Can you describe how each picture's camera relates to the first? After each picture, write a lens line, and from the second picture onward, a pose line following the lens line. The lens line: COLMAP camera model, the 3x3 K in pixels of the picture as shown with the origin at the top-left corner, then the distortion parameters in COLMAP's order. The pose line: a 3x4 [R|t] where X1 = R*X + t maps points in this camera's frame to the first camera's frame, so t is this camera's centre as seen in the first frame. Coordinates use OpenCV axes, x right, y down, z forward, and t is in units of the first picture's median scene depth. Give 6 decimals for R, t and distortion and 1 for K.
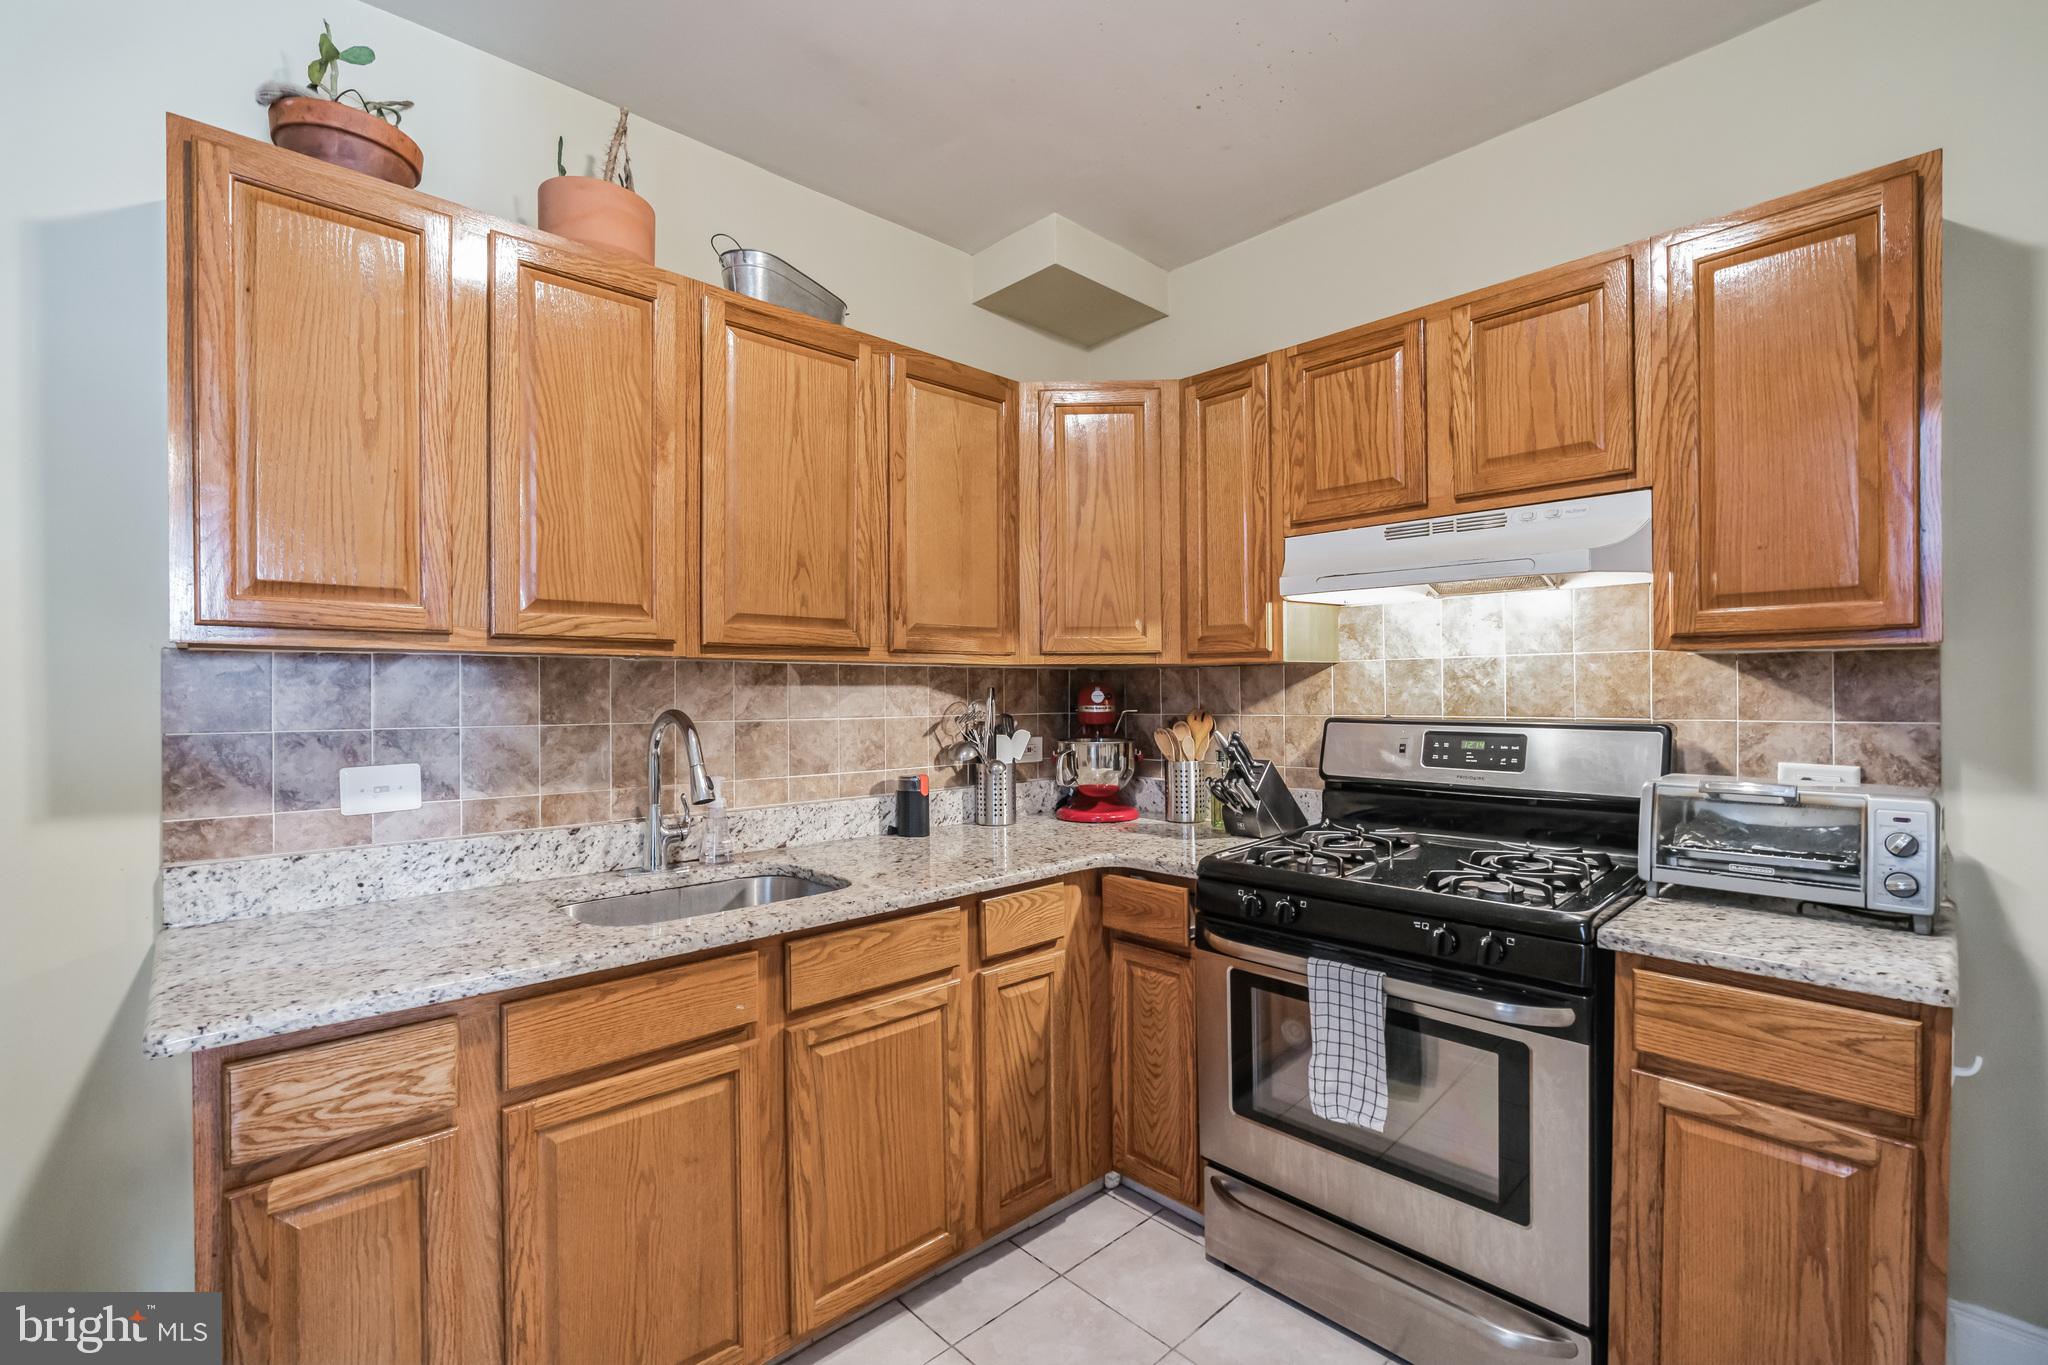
lens RADIAL K [[908.3, 0, 1023.0], [0, 908.3, 673.1], [0, 0, 1]] dist [-0.008975, 0.000971]
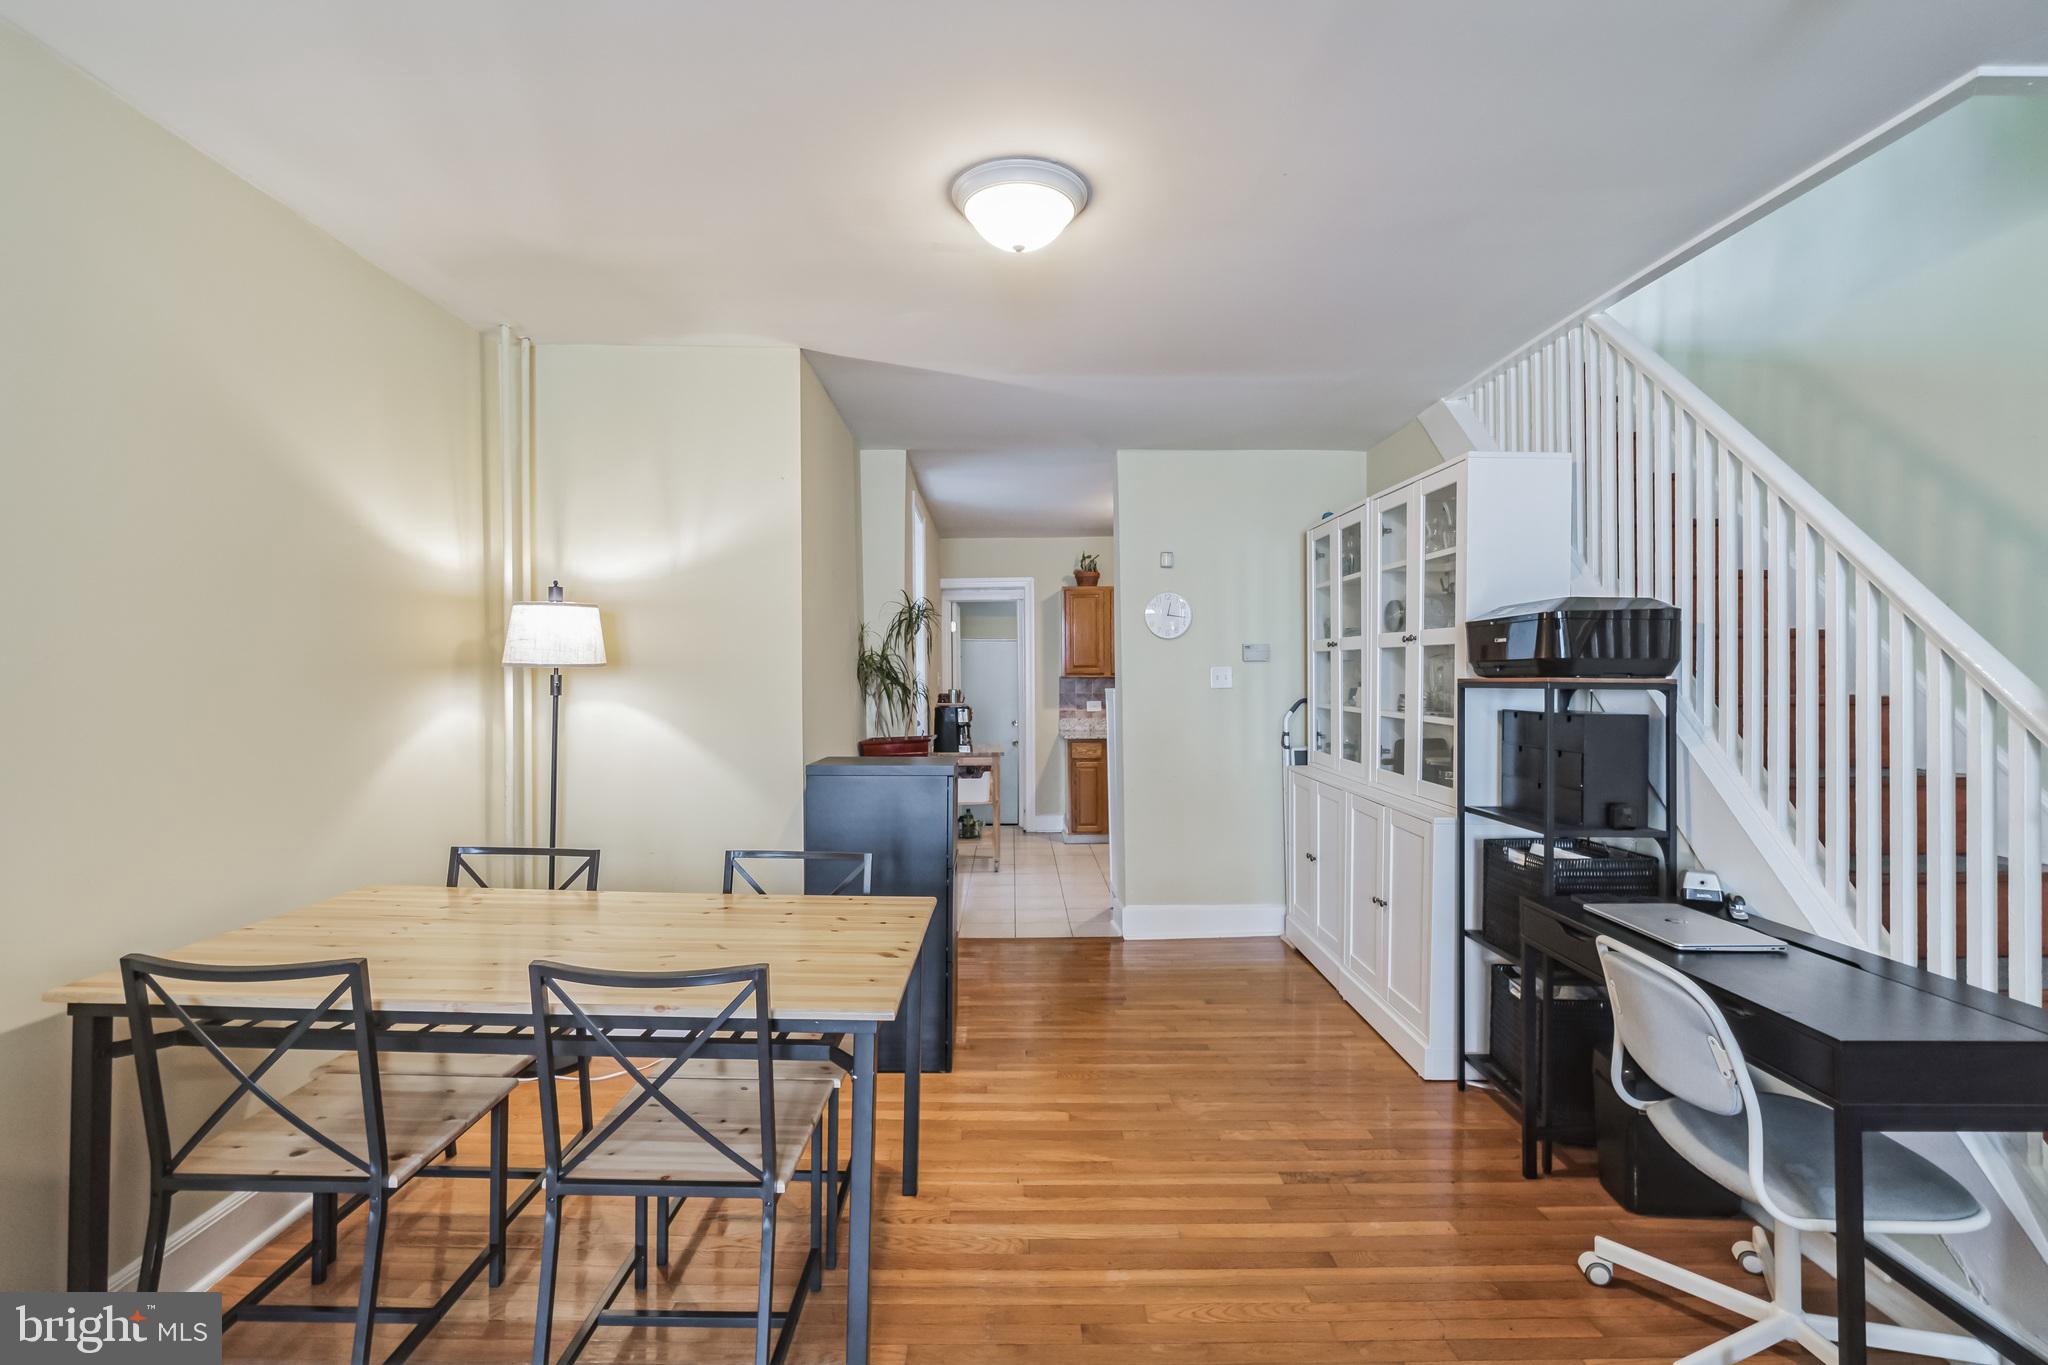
lens RADIAL K [[908.3, 0, 1023.0], [0, 908.3, 673.1], [0, 0, 1]] dist [-0.008975, 0.000971]
pose [[0.738108, 0.006780, -0.674648, 2.413196], [0.003811, 0.999892, 0.014218, -0.118431], [0.674672, -0.013065, 0.738002, -2.992025]]
